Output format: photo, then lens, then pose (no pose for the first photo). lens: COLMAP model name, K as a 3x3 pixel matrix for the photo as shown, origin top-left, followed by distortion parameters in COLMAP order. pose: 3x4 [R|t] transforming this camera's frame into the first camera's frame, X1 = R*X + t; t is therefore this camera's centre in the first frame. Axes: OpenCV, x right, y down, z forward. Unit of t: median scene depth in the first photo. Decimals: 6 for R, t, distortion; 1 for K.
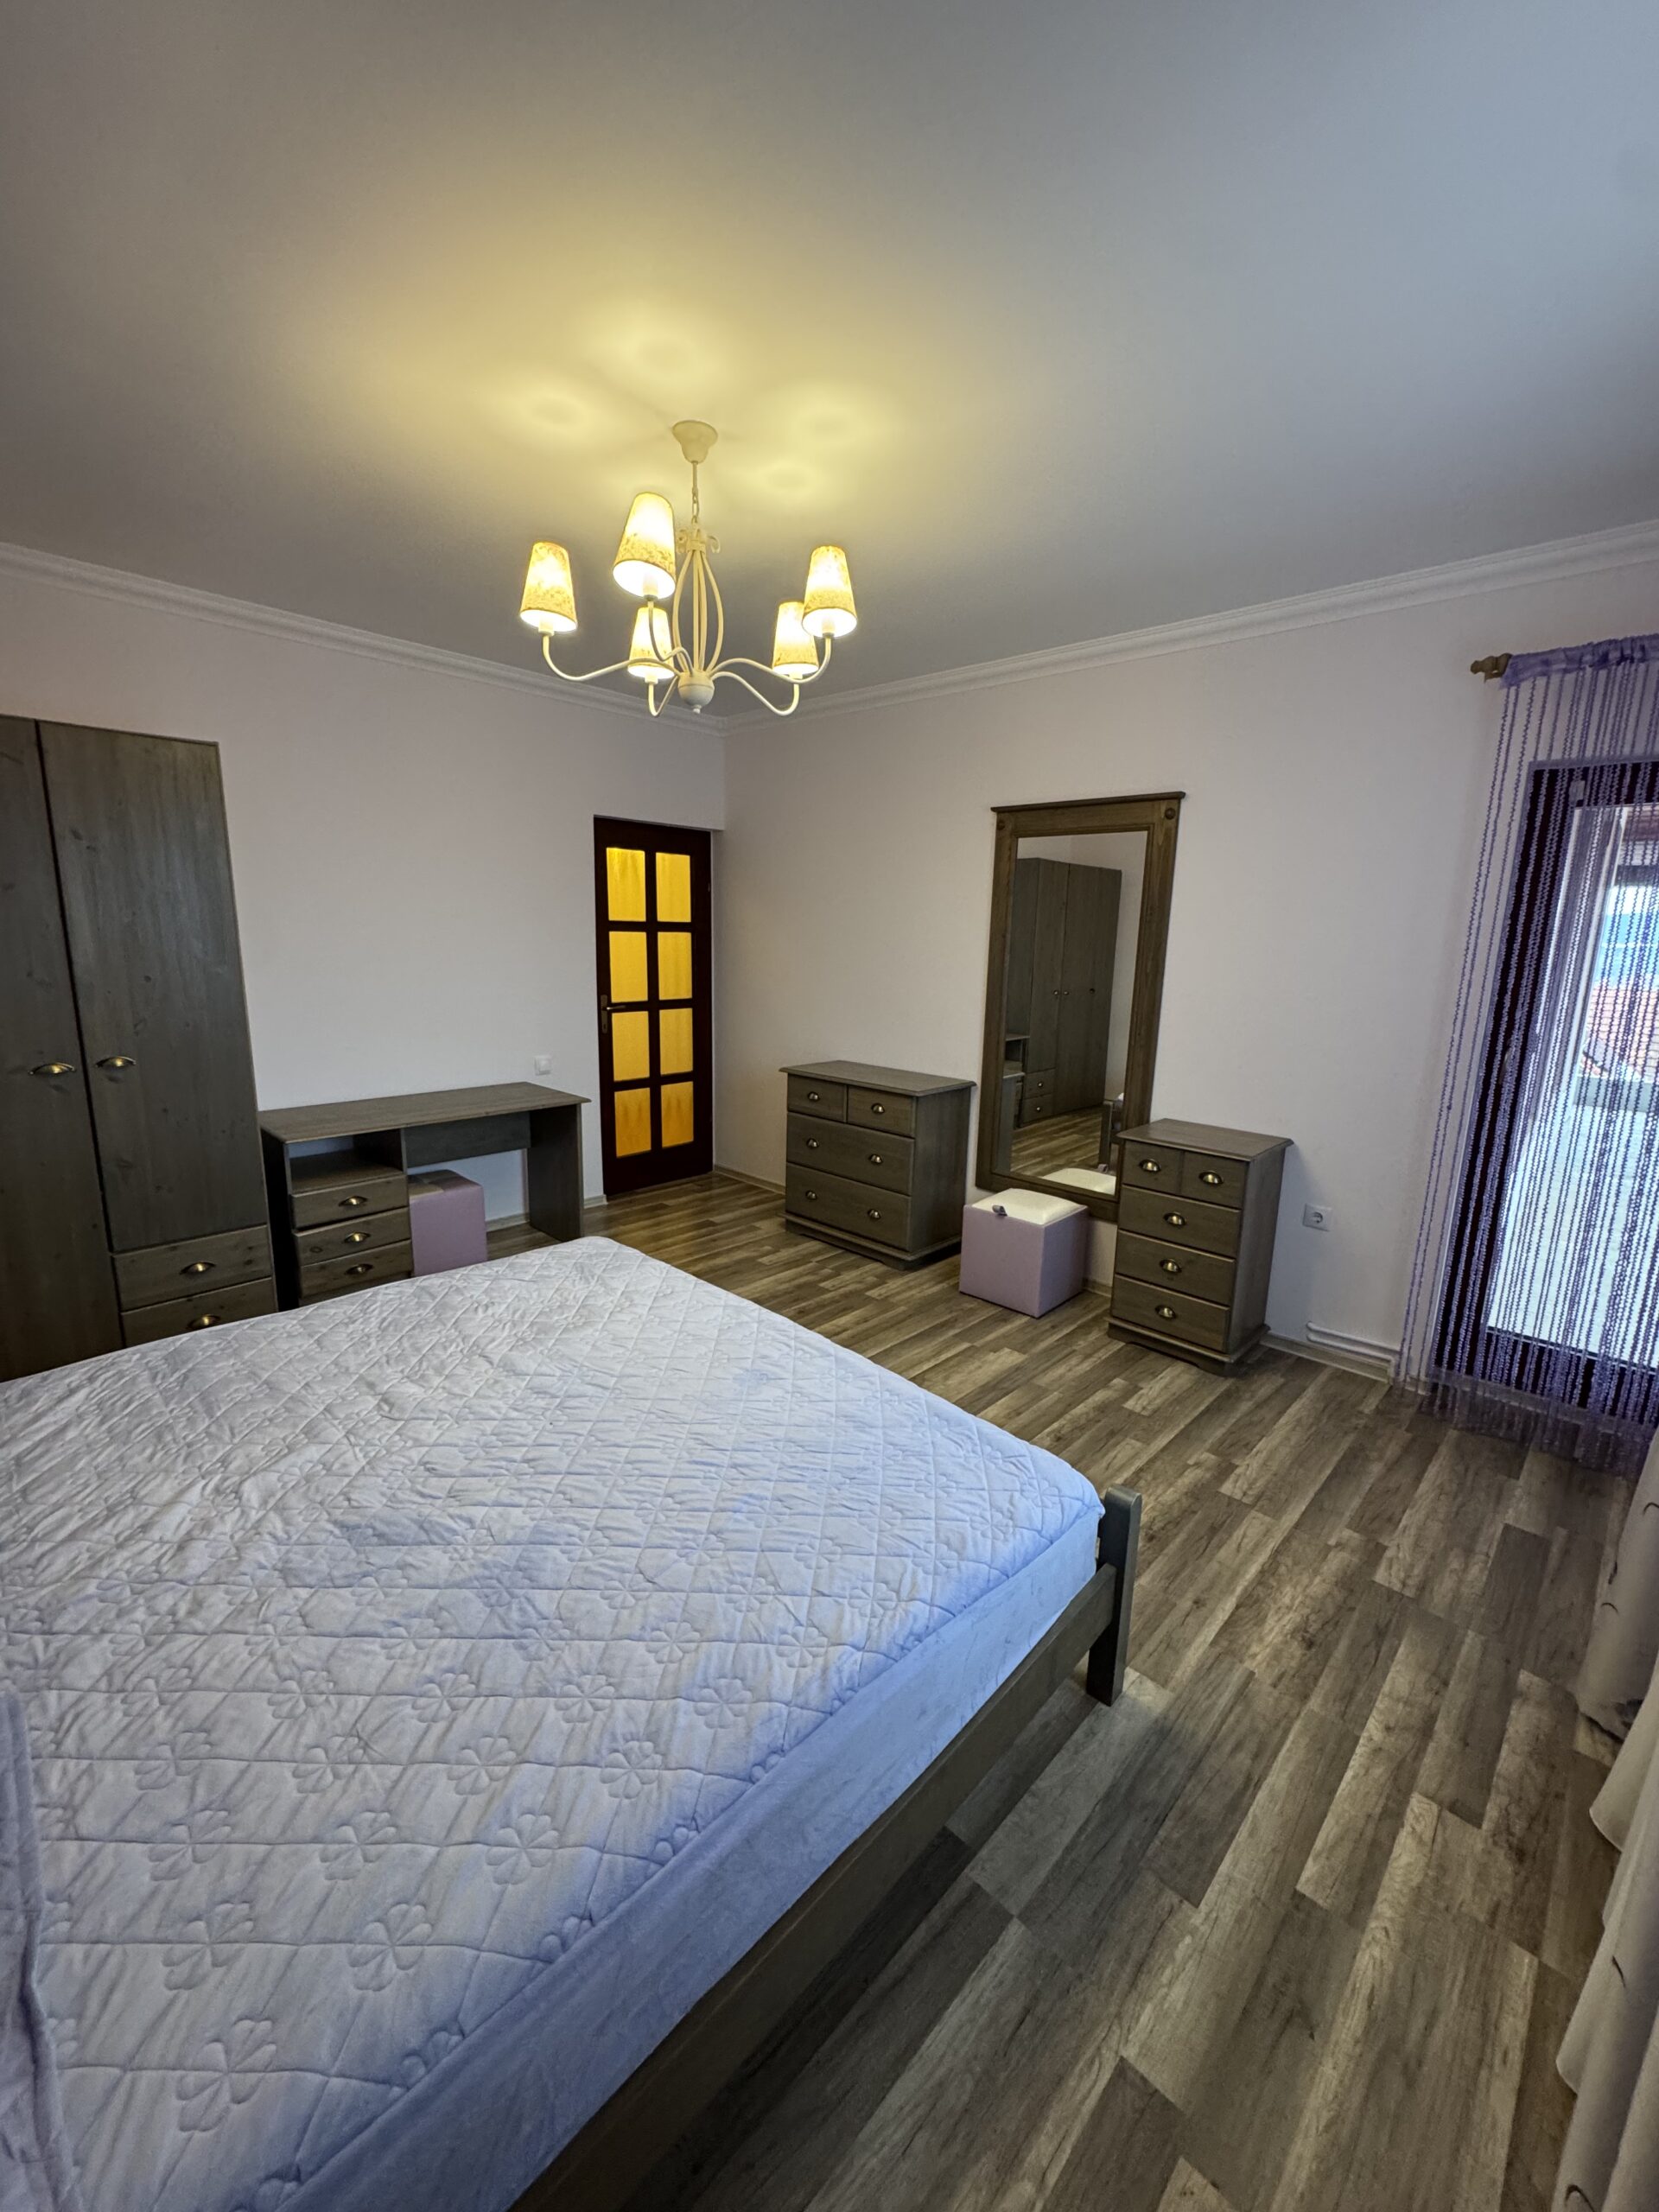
lens RADIAL K [[883.5, 0, 829.4], [0, 883.5, 1109.5], [0, 0, 1]] dist [0.001153, 0.000112]
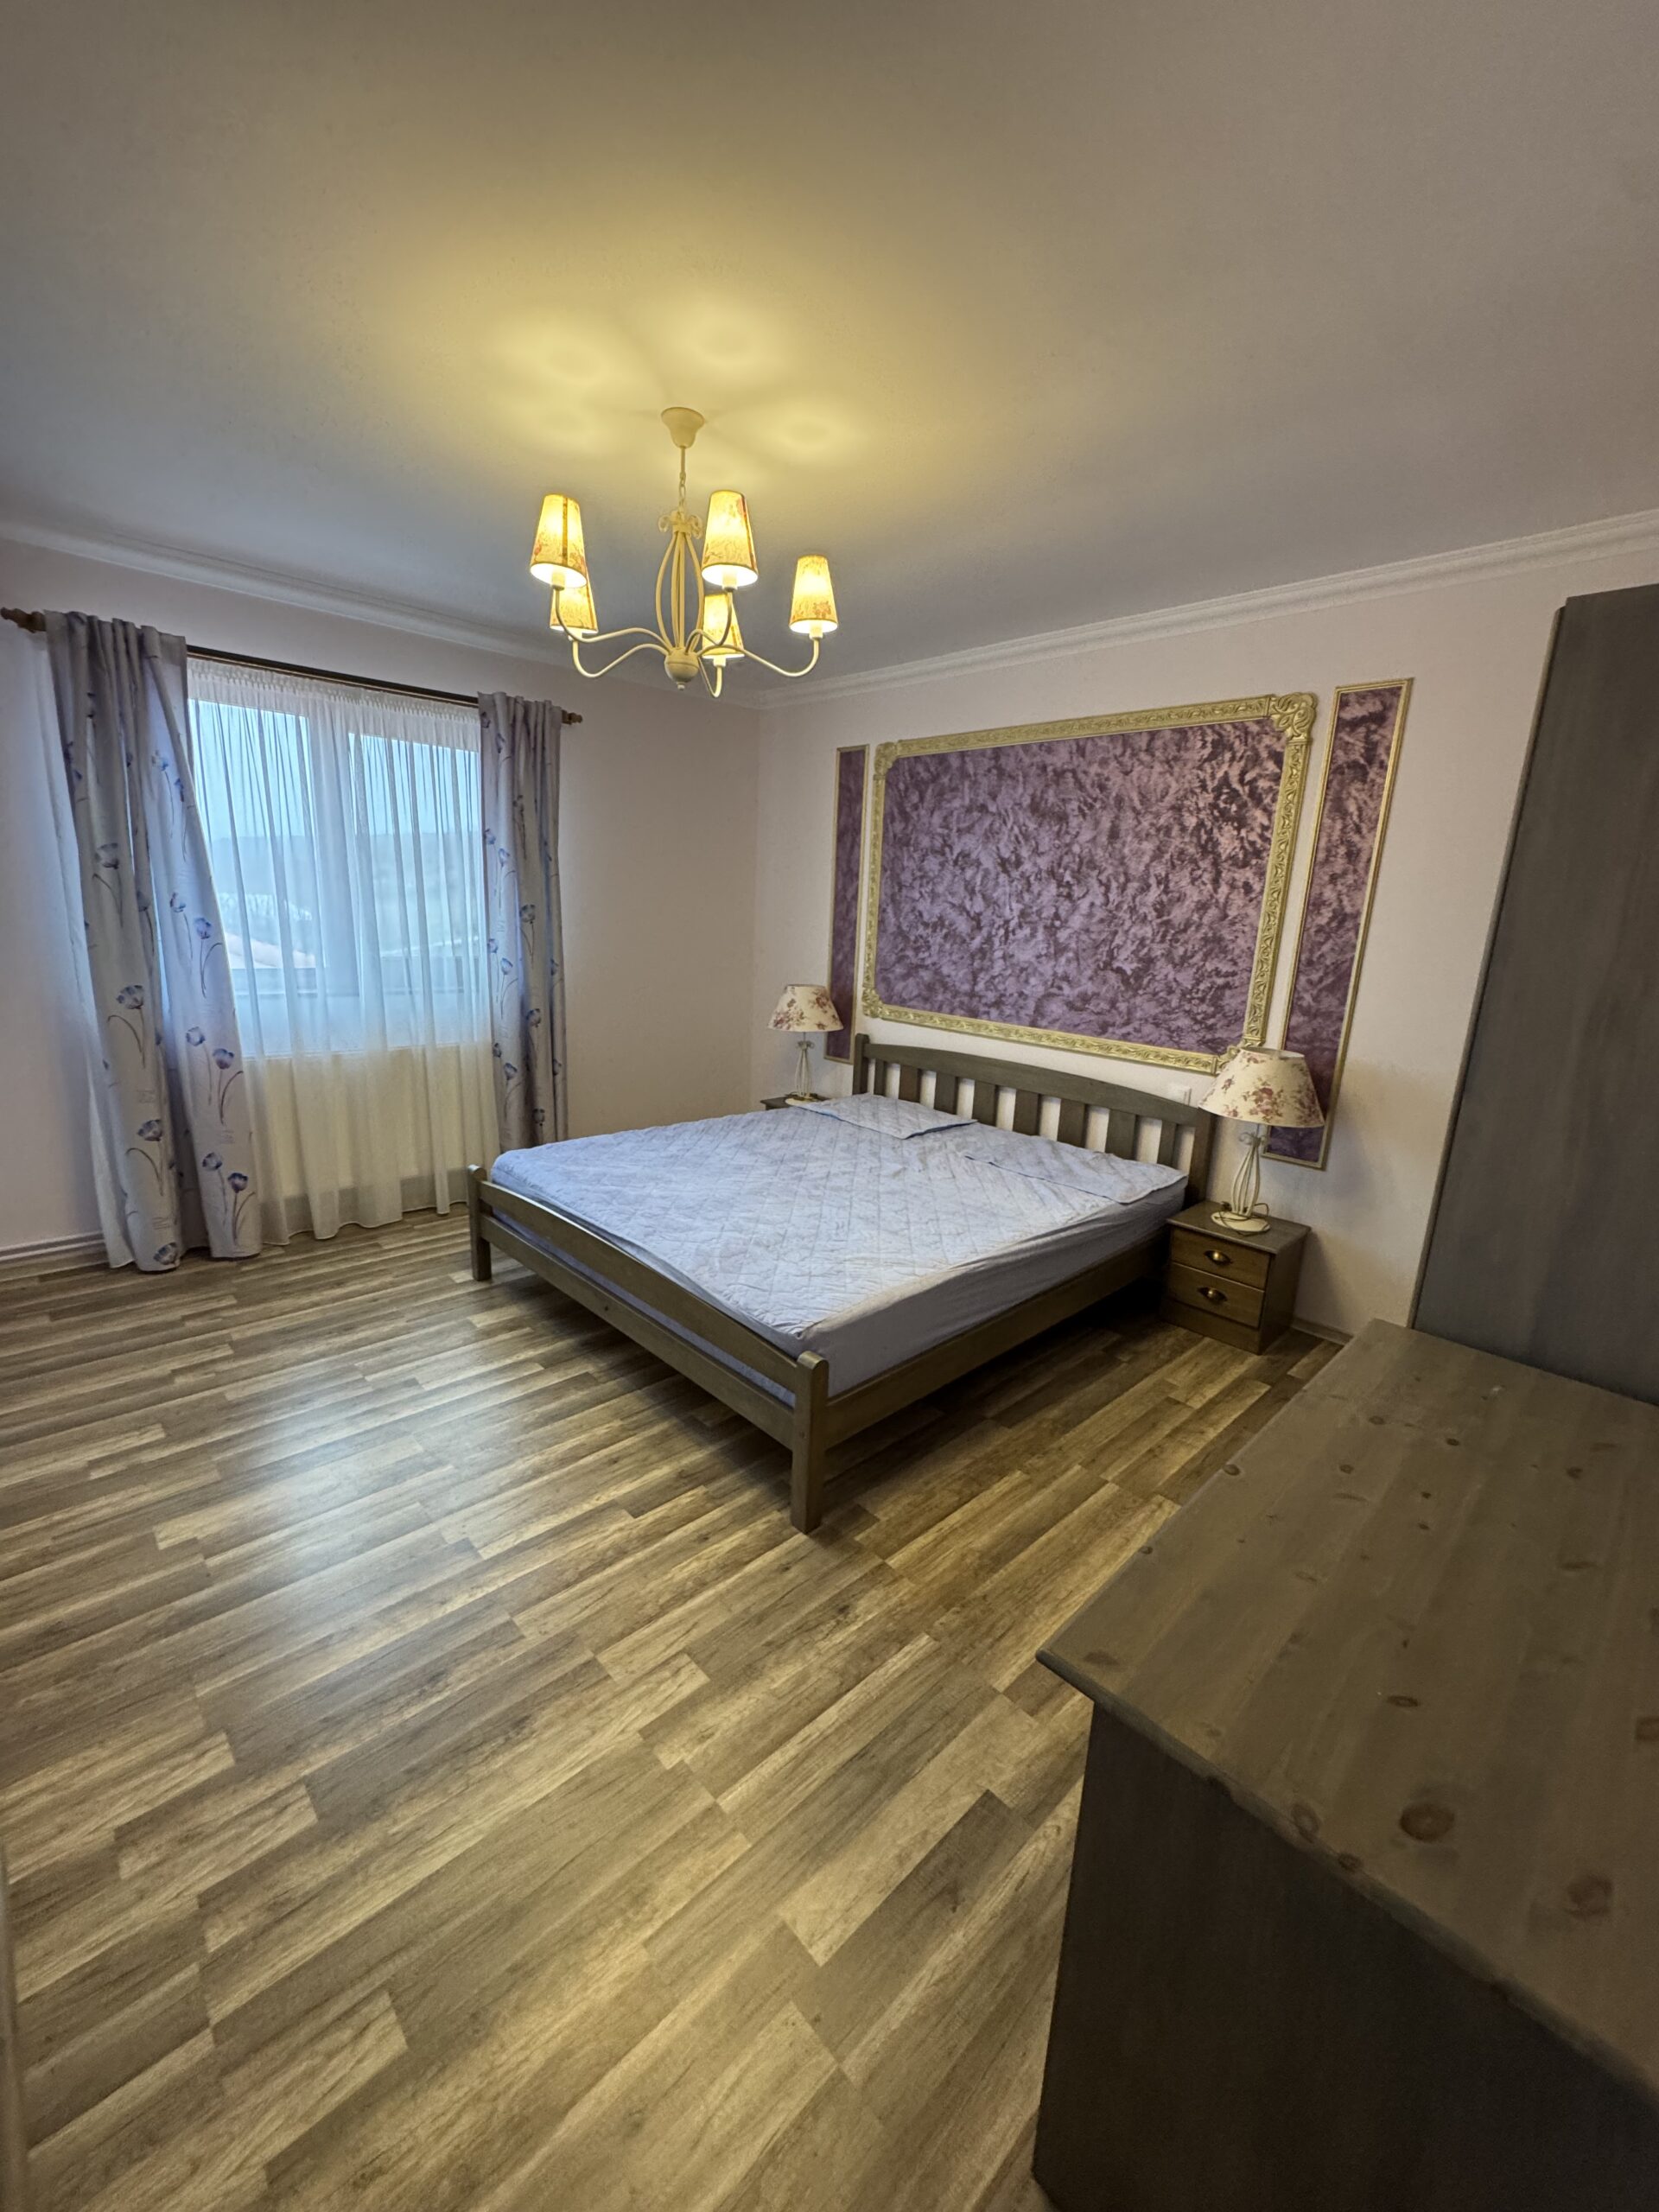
lens RADIAL K [[883.5, 0, 829.5], [0, 883.5, 1112.5], [0, 0, 1]] dist [0.001153, 0.000112]
pose [[-0.997337, -0.070987, 0.016719, -0.325365], [-0.057683, 0.908104, 0.414753, -0.368658], [-0.044624, 0.412684, -0.909781, 1.834251]]
